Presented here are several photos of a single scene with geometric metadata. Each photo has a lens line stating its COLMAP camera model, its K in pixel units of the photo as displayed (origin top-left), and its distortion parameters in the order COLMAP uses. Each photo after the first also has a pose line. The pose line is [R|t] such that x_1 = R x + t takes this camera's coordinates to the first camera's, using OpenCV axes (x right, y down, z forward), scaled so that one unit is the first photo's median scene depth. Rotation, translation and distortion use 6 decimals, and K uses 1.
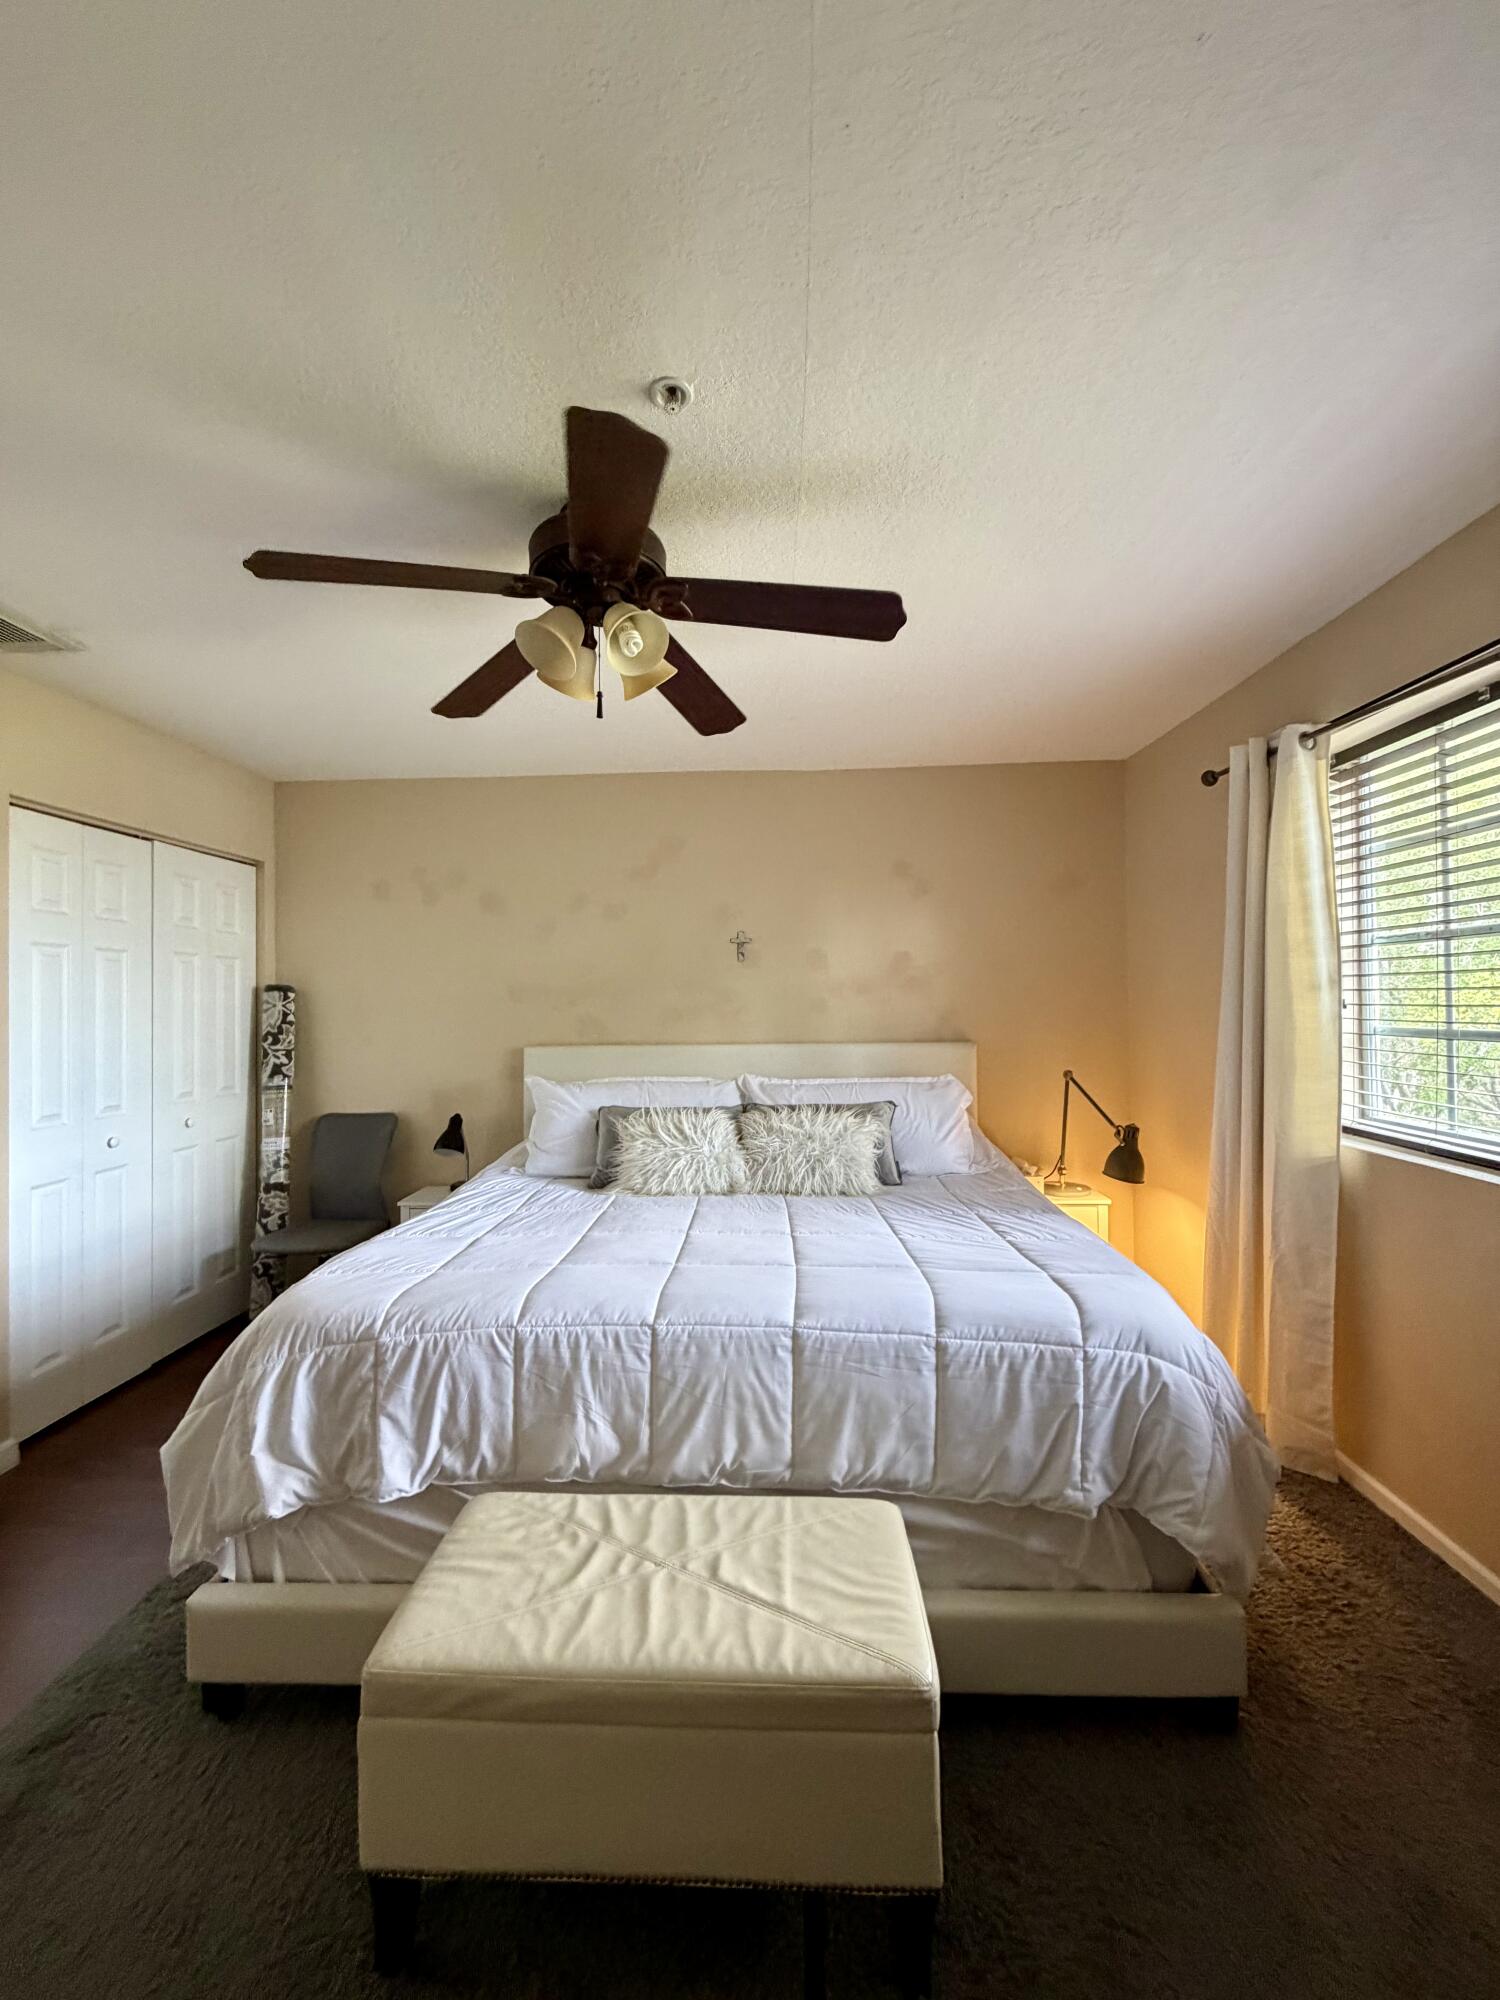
lens RADIAL K [[795.5, 0, 750.9], [0, 795.5, 1004.9], [0, 0, 1]] dist [-0.000298, 0.000265]
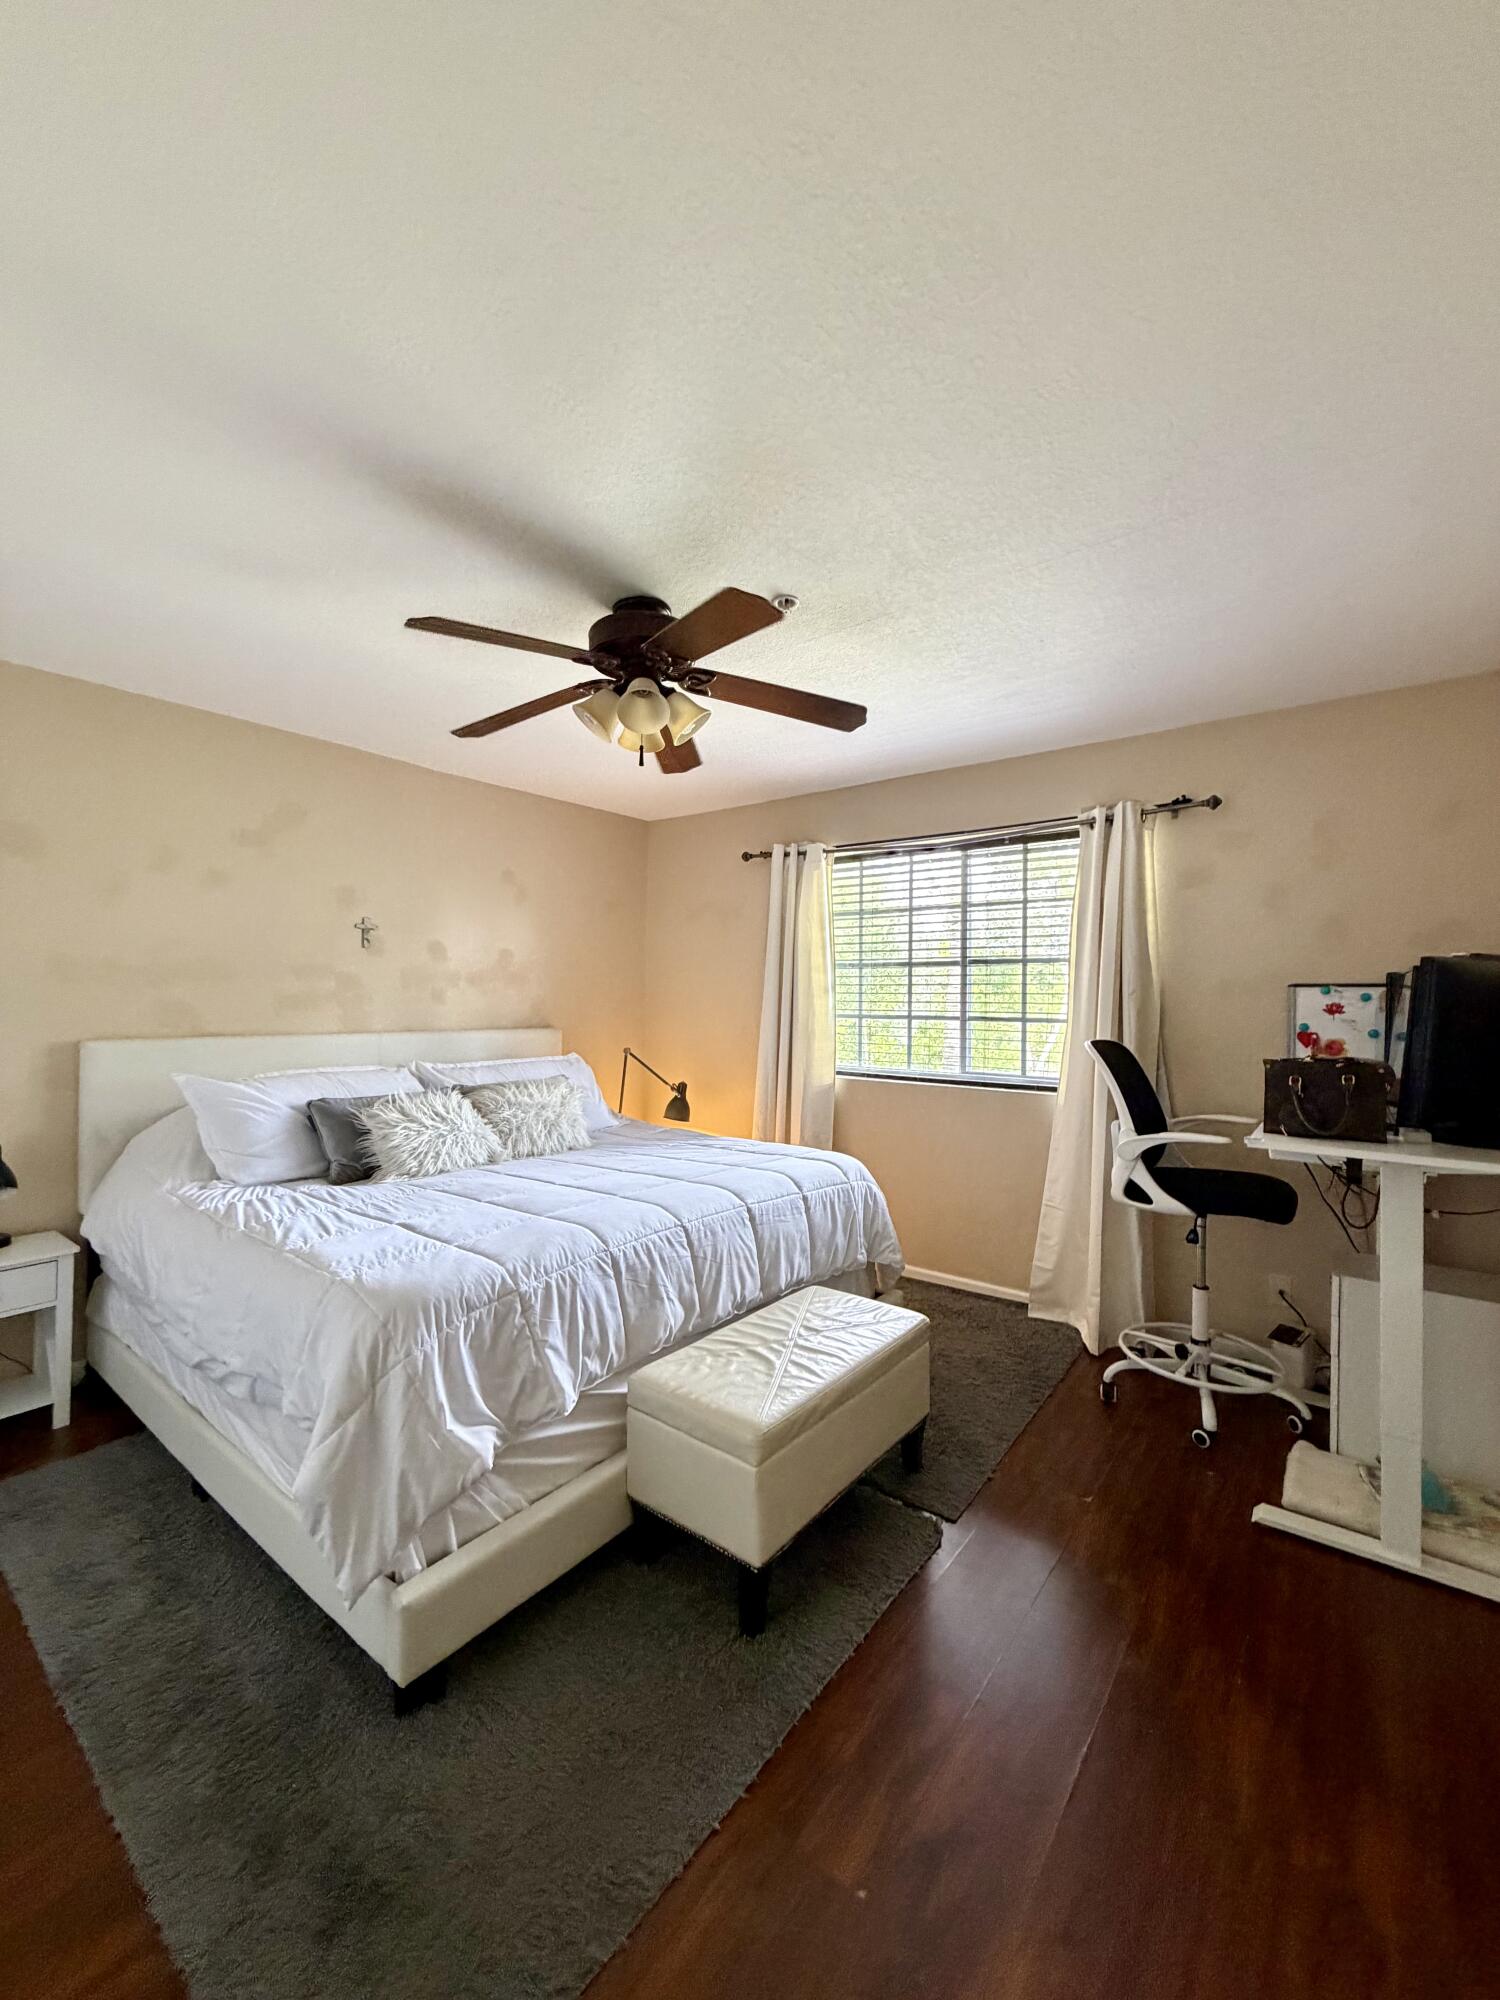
lens RADIAL K [[795.5, 0, 751.9], [0, 795.5, 1002.8], [0, 0, 1]] dist [-0.000298, 0.000265]
pose [[0.587023, 0.013767, 0.809453, -1.190635], [-0.013918, 0.999879, -0.006911, 0.028466], [-0.809450, -0.007209, 0.587144, 0.101542]]
